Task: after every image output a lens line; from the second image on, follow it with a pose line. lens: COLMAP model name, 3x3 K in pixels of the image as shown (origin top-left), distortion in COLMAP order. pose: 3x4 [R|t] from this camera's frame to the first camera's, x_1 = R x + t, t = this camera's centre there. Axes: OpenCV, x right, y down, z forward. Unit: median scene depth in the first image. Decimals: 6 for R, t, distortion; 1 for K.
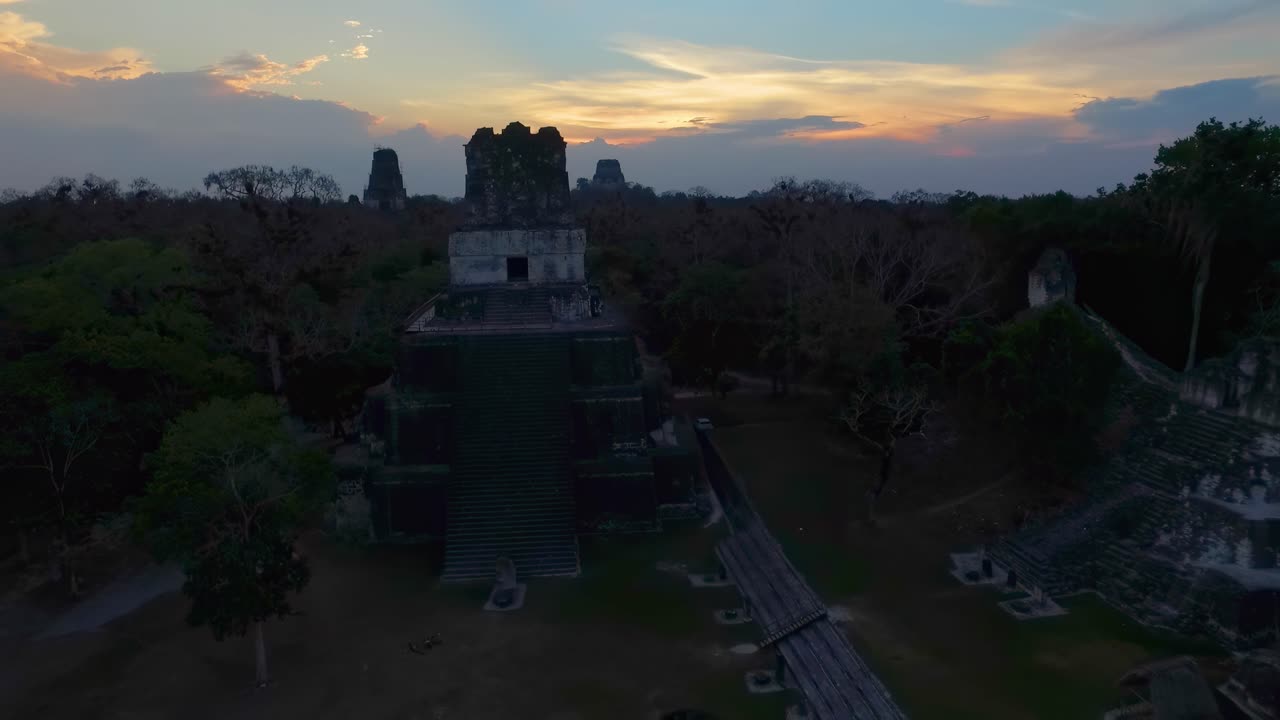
lens RADIAL K [[780.2, 0, 641.9], [0, 780.2, 354.1], [0, 0, 1]] dist [-0.120318, 0.086416]
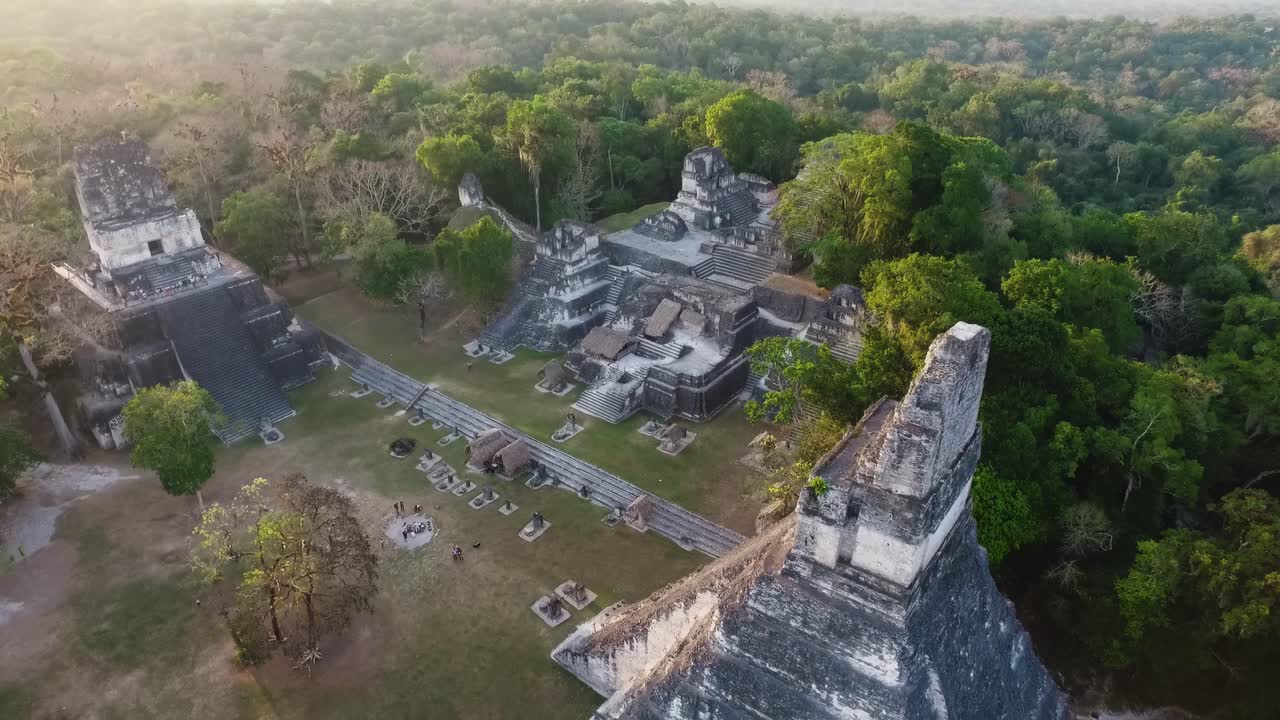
lens RADIAL K [[780.2, 0, 641.9], [0, 780.2, 354.1], [0, 0, 1]] dist [-0.120318, 0.086416]
pose [[0.719558, -0.311399, 0.620699, -0.614639], [0.117234, 0.935465, 0.333408, -0.397278], [-0.684466, -0.167139, 0.709628, -0.943122]]
